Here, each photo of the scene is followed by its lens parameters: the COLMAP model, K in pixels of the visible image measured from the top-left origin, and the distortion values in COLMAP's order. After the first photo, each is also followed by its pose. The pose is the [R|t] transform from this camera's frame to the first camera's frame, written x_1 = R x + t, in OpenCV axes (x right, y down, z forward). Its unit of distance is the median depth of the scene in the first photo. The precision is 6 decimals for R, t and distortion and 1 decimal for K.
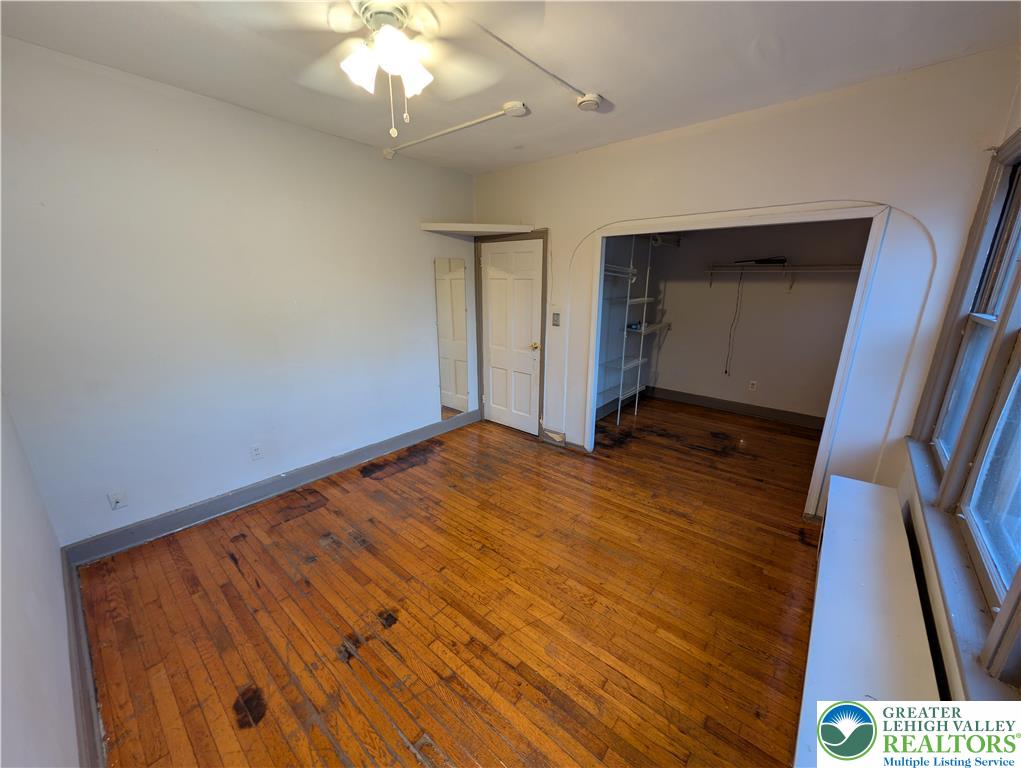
lens RADIAL K [[387.2, 0, 513.0], [0, 387.2, 385.1], [0, 0, 1]] dist [-0.003538, -0.000334]
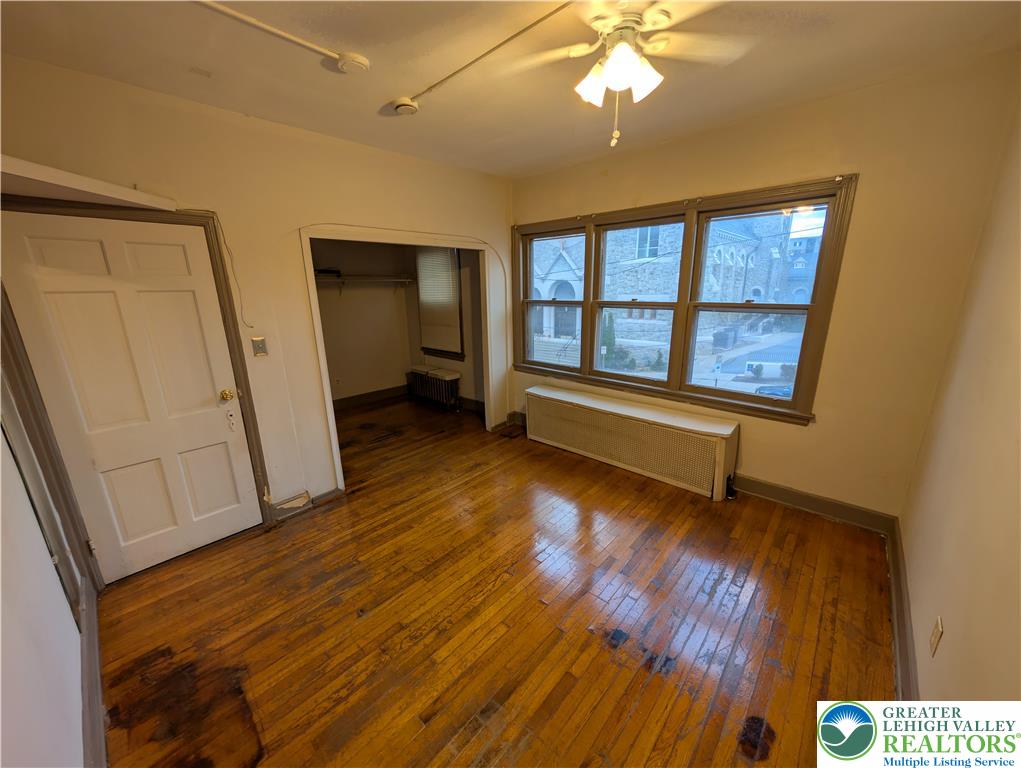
lens RADIAL K [[387.2, 0, 512.6], [0, 387.2, 386.0], [0, 0, 1]] dist [-0.003538, -0.000334]
pose [[0.039026, -0.257463, 0.965500, -0.611736], [0.280110, 0.930314, 0.236758, -0.153144], [-0.959174, 0.261206, 0.108425, 0.547942]]
